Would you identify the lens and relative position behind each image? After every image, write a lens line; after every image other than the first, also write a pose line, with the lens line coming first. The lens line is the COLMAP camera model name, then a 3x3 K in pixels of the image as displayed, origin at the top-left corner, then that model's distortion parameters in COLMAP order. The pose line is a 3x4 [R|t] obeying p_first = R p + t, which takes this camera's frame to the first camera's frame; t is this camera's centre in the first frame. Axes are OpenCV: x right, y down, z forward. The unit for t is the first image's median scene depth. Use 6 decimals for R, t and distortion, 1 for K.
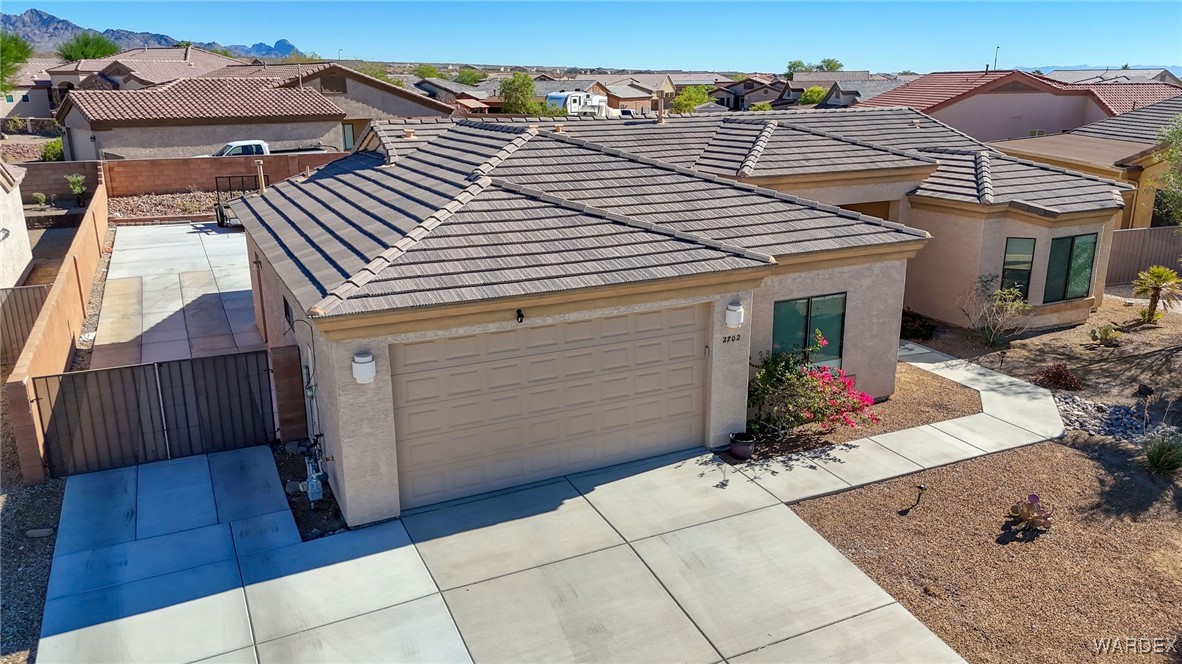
lens RADIAL K [[873.5, 0, 593.2], [0, 873.5, 328.7], [0, 0, 1]] dist [0.069948, -0.064574]
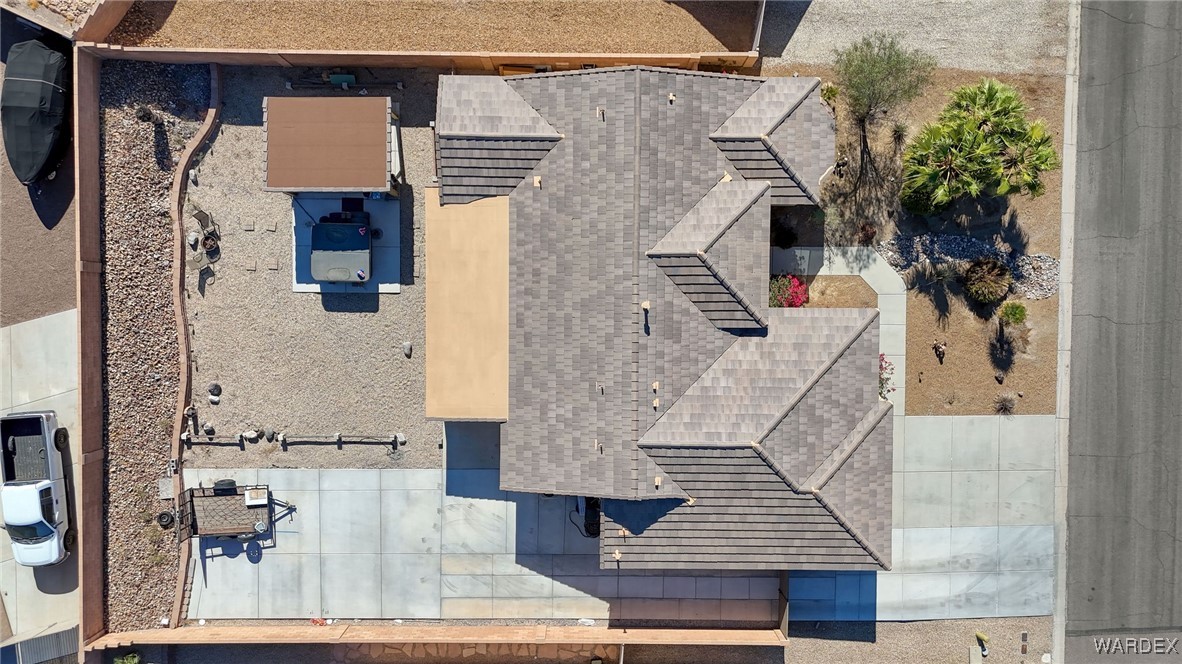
lens RADIAL K [[873.5, 0, 593.2], [0, 873.5, 328.7], [0, 0, 1]] dist [0.069948, -0.064574]
pose [[0.445219, -0.895393, -0.007130, 0.020186], [0.230350, 0.106835, 0.967226, -2.707164], [-0.865286, -0.432270, 0.253819, 1.126194]]
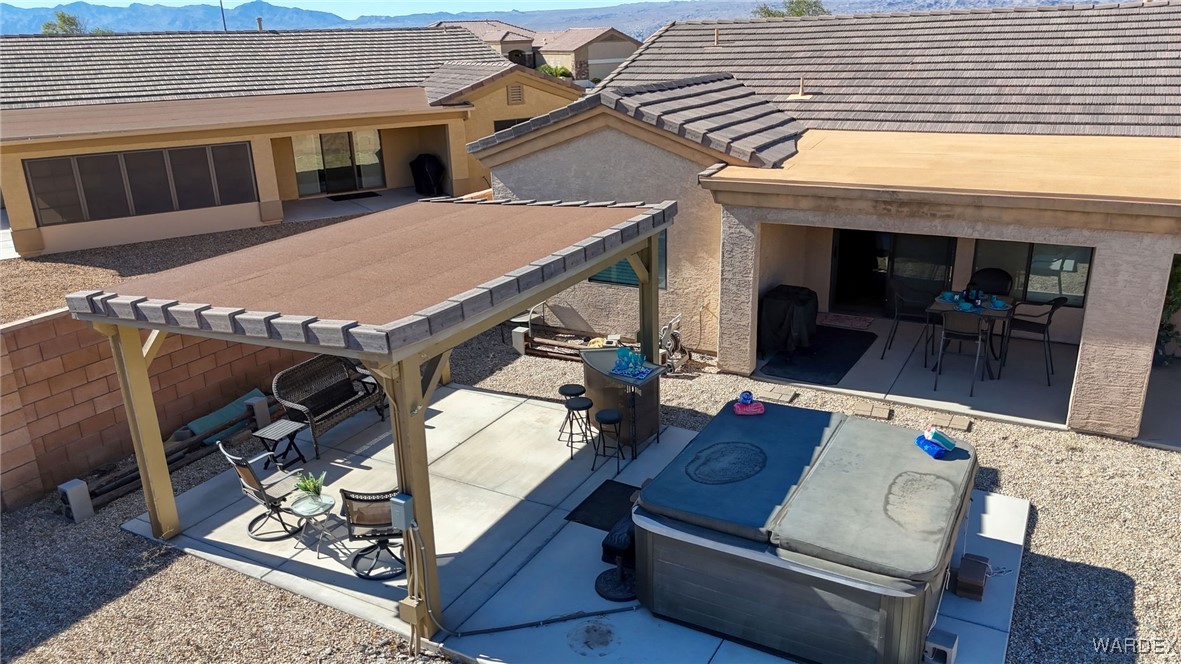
lens RADIAL K [[872.8, 0, 592.7], [0, 872.8, 328.7], [0, 0, 1]] dist [0.069948, -0.064574]
pose [[-0.570745, -0.242336, 0.784553, -0.453335], [0.254965, 0.855929, 0.449864, -0.724710], [-0.780540, 0.456791, -0.426730, 2.830618]]
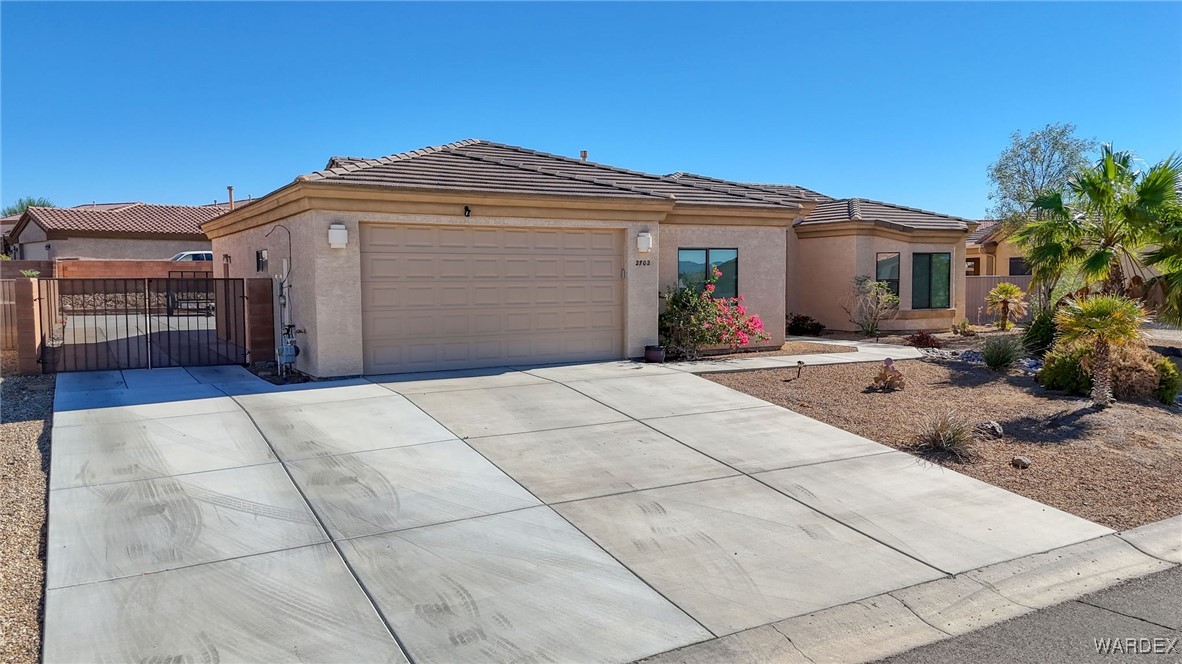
lens RADIAL K [[873.5, 0, 593.2], [0, 873.5, 328.7], [0, 0, 1]] dist [0.069948, -0.064574]
pose [[0.997070, -0.005855, 0.076268, -0.002356], [0.022090, 0.976625, -0.213811, 0.339654], [-0.073233, 0.214869, 0.973893, -0.141805]]
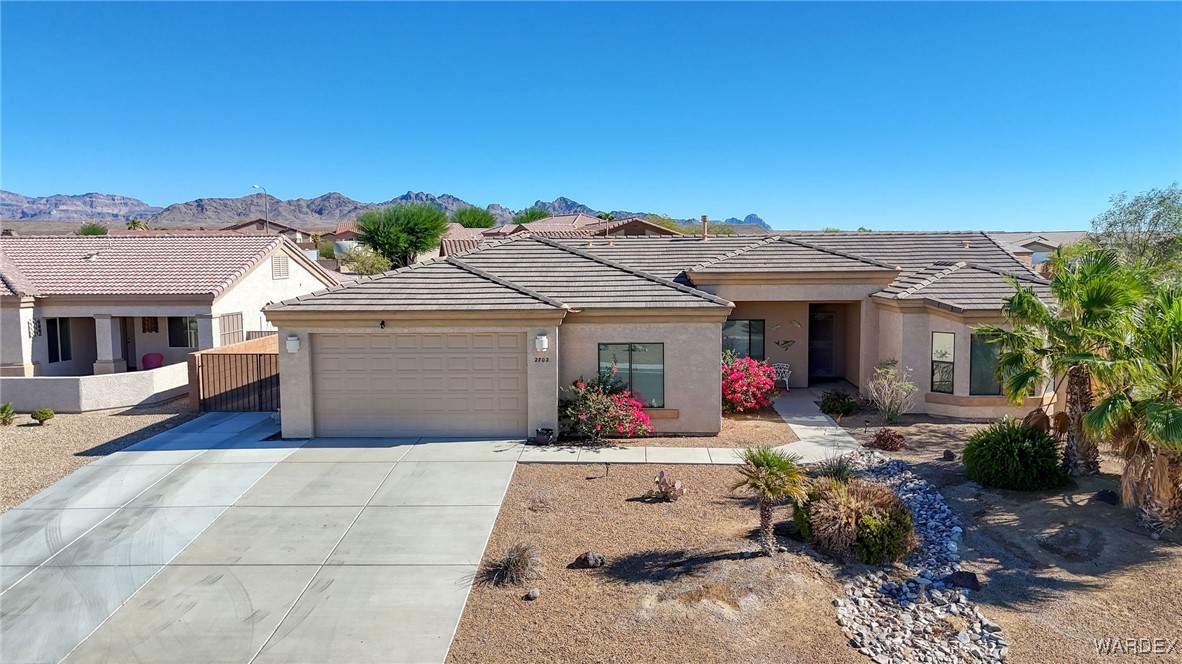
lens RADIAL K [[873.5, 0, 593.2], [0, 873.5, 328.7], [0, 0, 1]] dist [0.069948, -0.064574]
pose [[0.876512, 0.039643, -0.479745, 0.884707], [-0.127156, 0.980273, -0.151316, 0.161254], [0.464282, 0.193633, 0.864262, -0.213962]]
